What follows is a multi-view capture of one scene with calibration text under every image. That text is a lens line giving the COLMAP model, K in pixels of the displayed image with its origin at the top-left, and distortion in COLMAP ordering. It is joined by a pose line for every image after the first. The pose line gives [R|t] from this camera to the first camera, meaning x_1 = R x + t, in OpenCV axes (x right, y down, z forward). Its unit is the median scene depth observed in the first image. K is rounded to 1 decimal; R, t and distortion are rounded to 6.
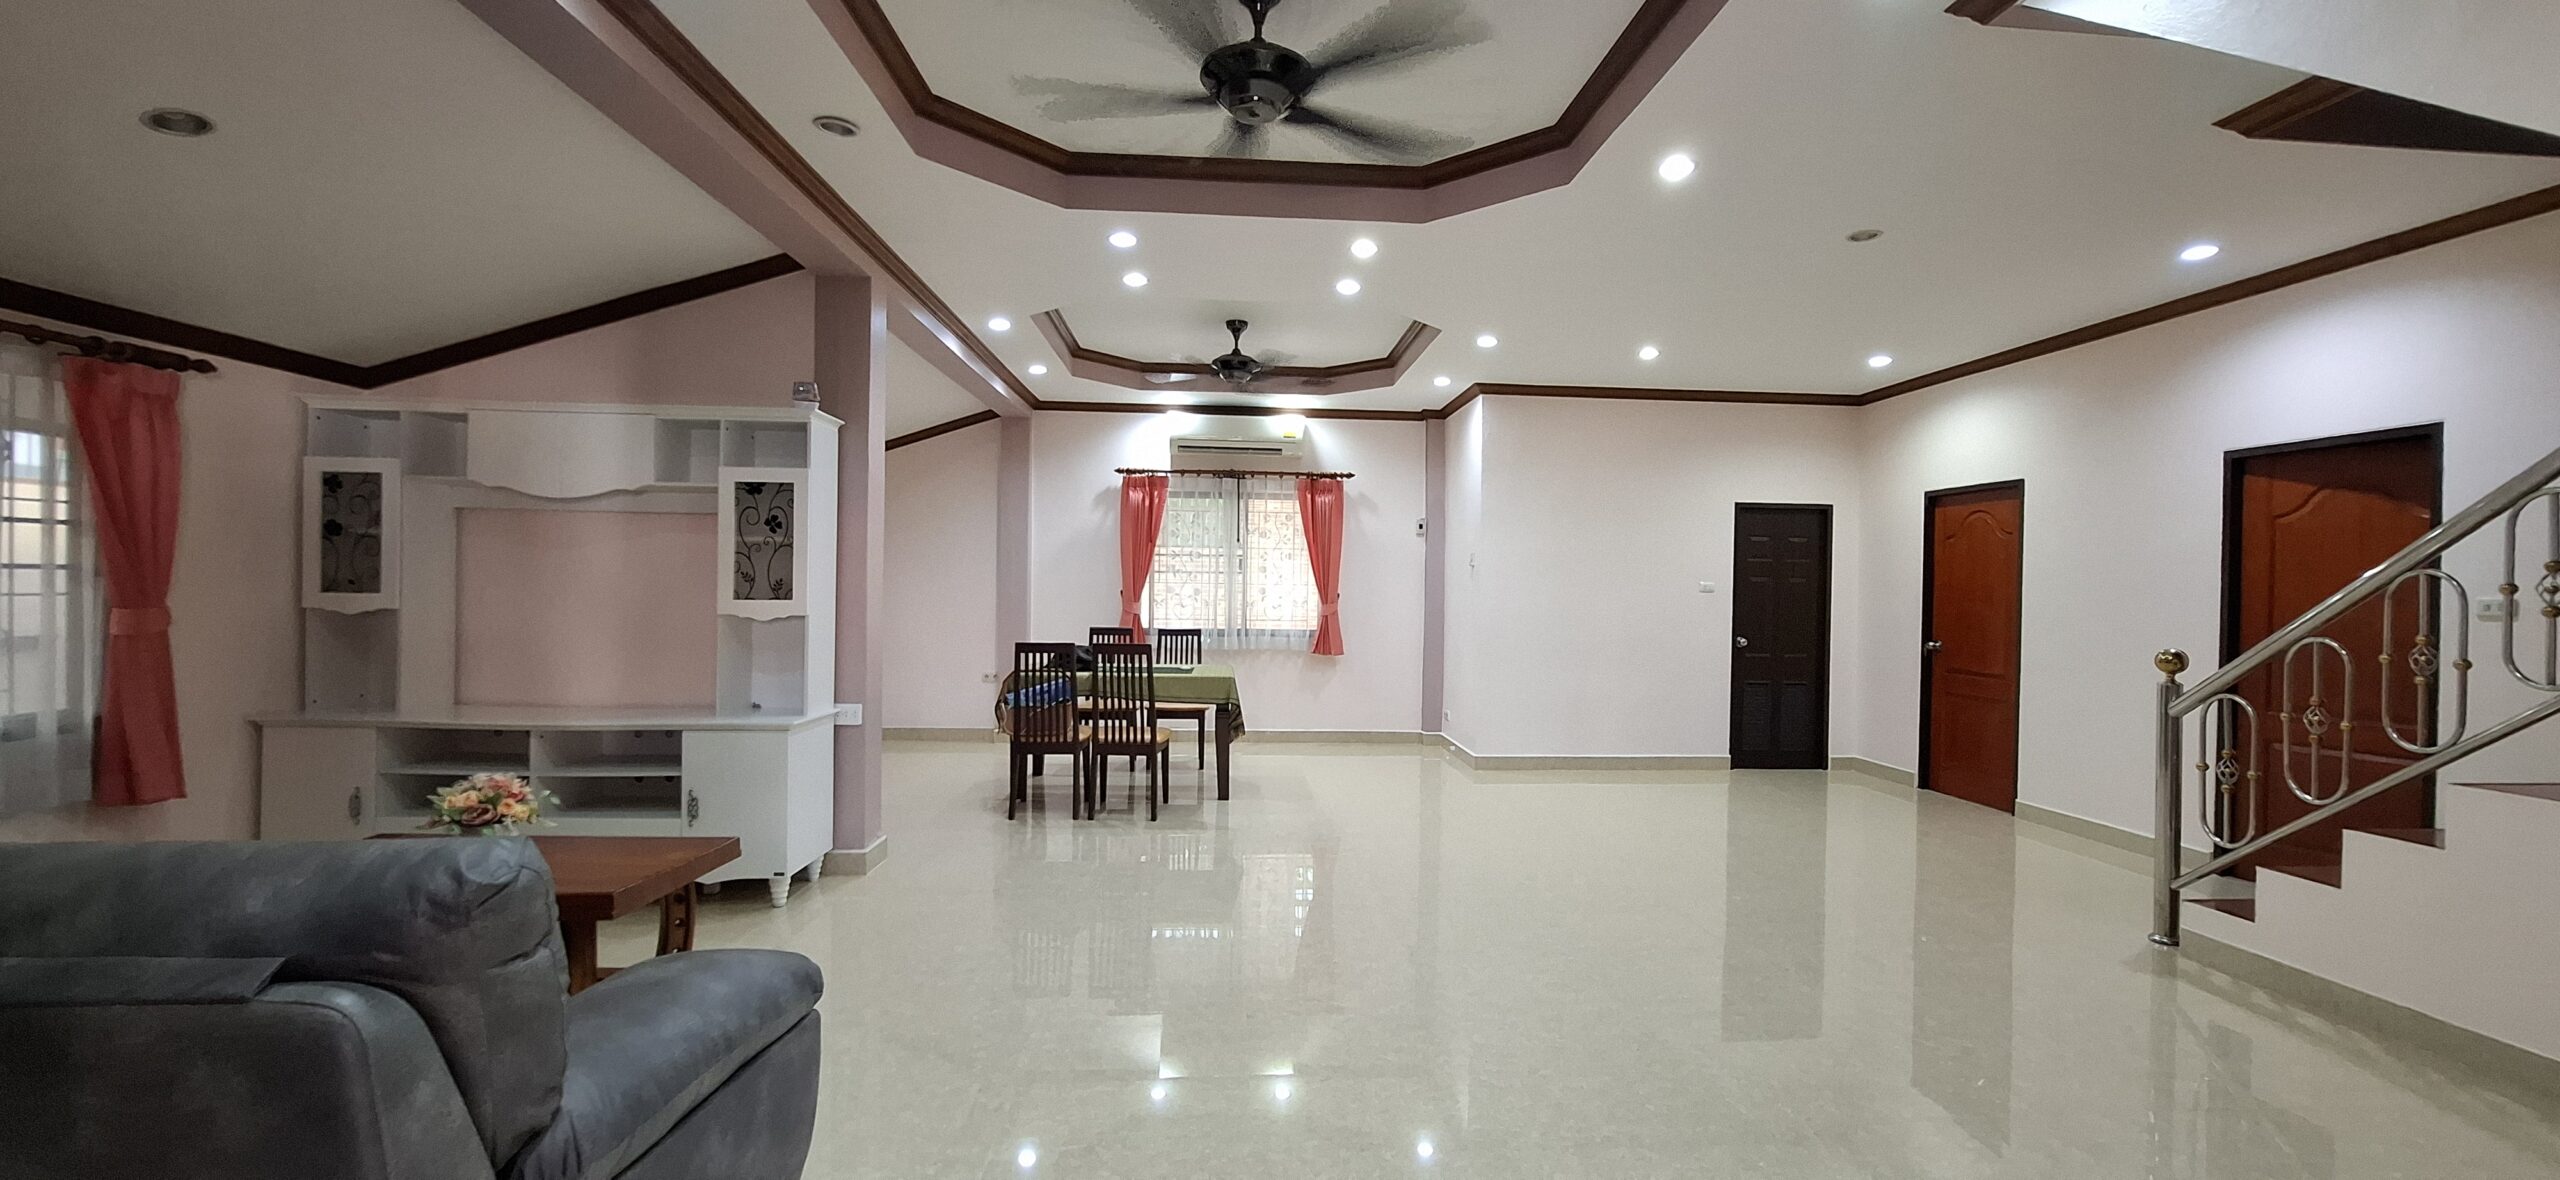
lens RADIAL K [[1011.2, 0, 1307.2], [0, 1011.2, 593.4], [0, 0, 1]] dist [0.001369, 0.000361]
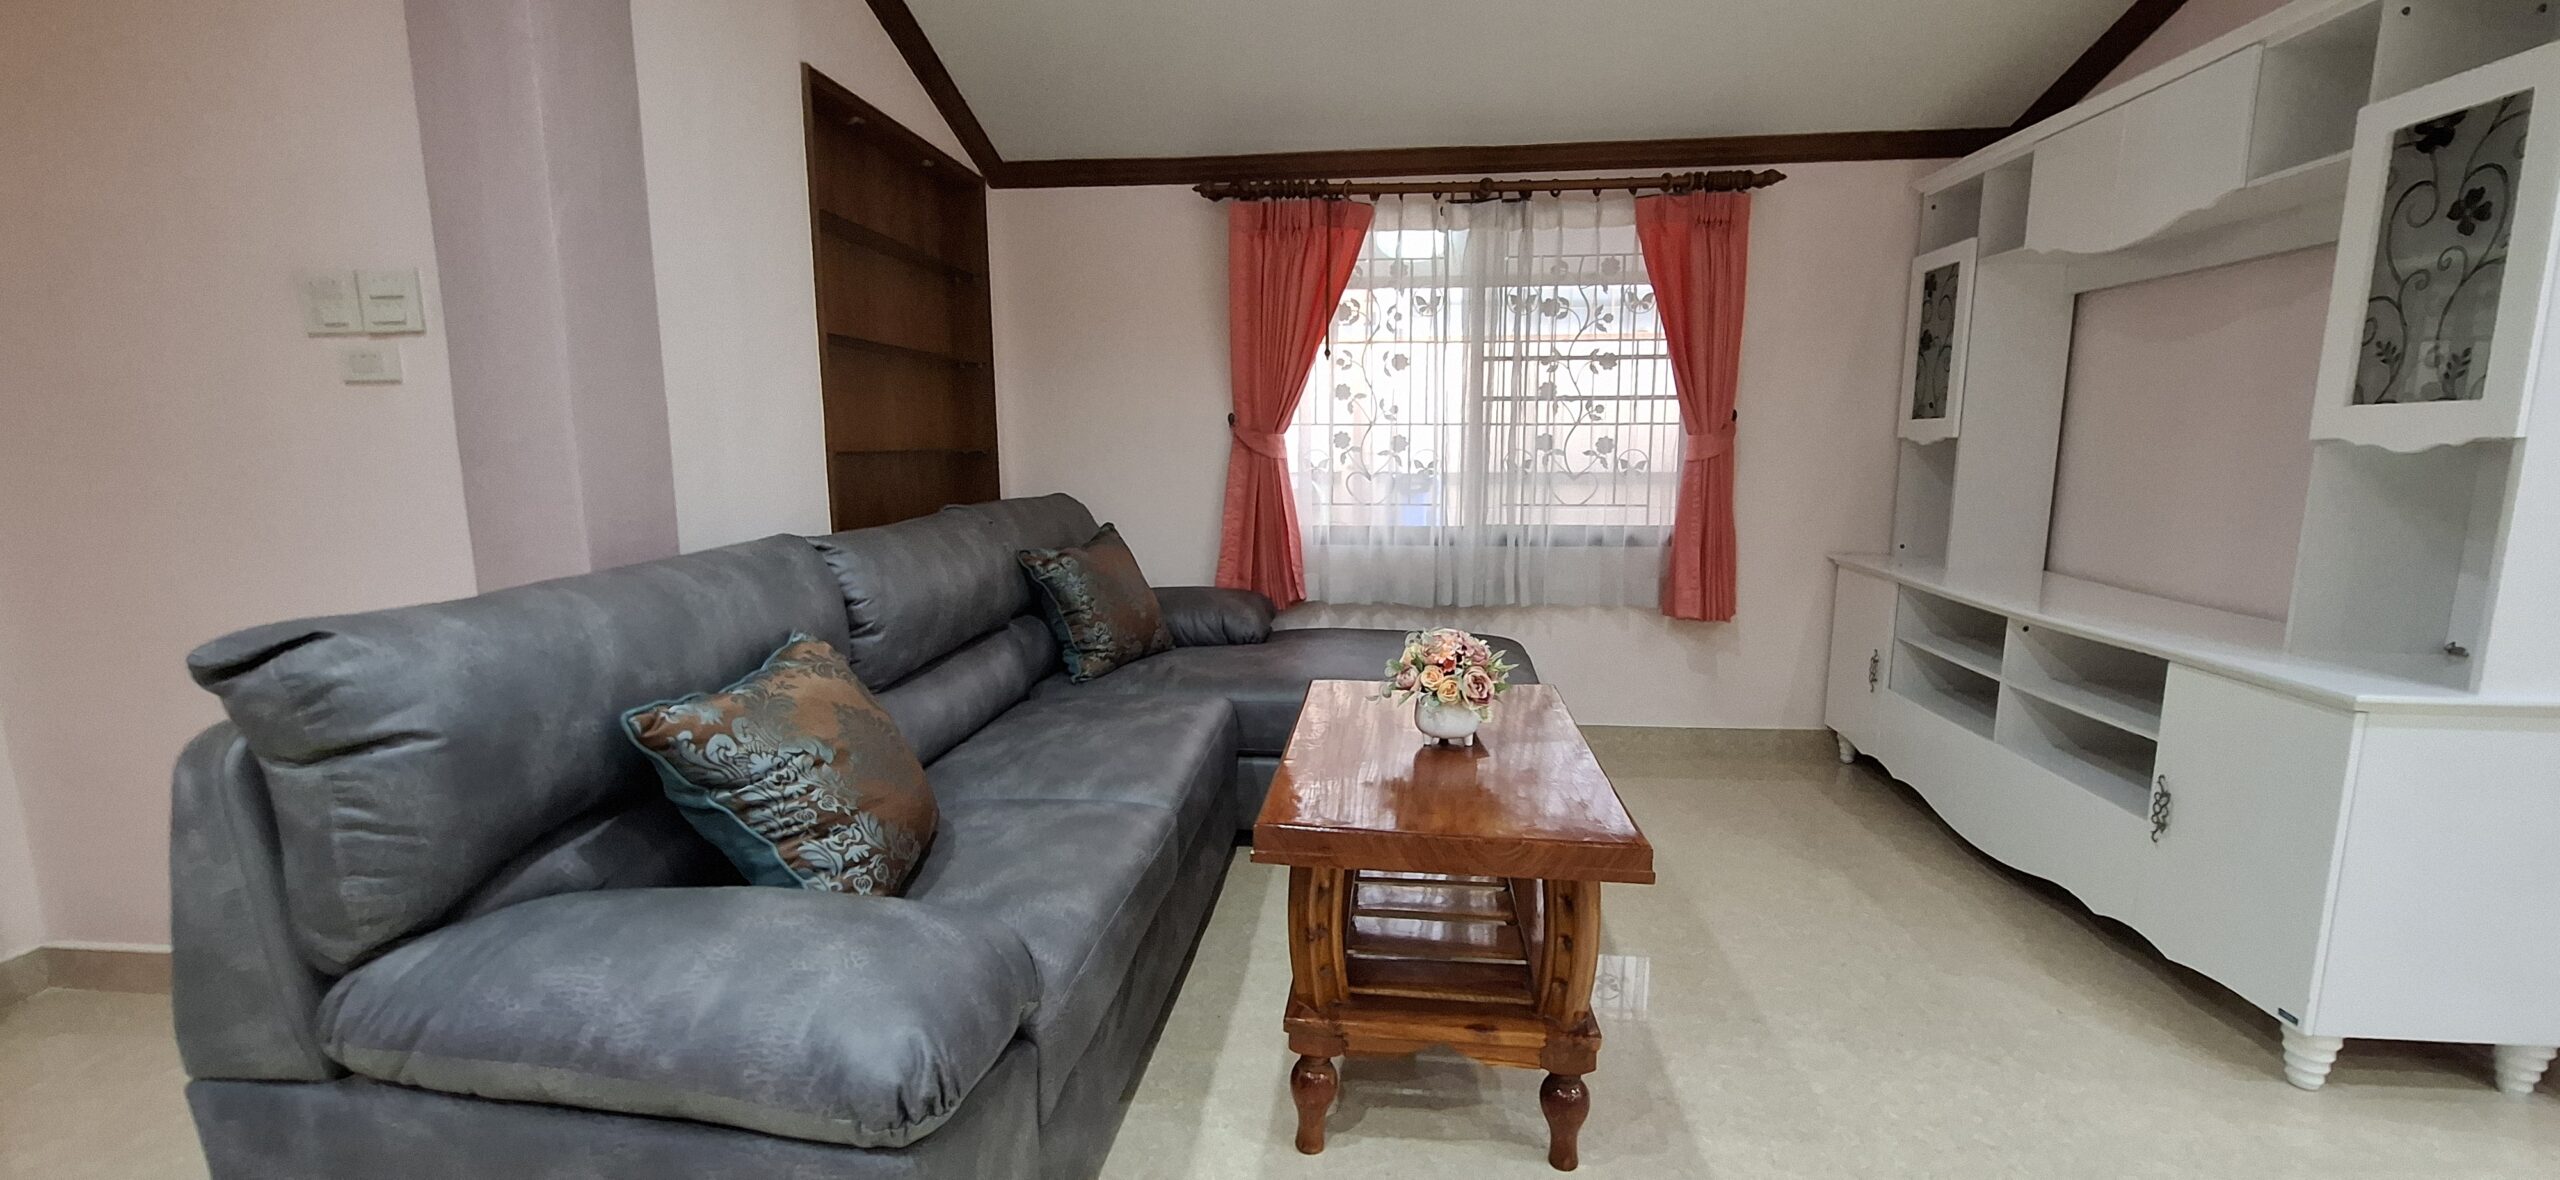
lens RADIAL K [[1011.2, 0, 1307.2], [0, 1011.2, 593.4], [0, 0, 1]] dist [0.001369, 0.000361]
pose [[-0.169340, 0.131787, -0.976707, -0.030704], [-0.003258, 0.990939, 0.134272, 0.031021], [0.985552, 0.025919, -0.167376, 0.630439]]
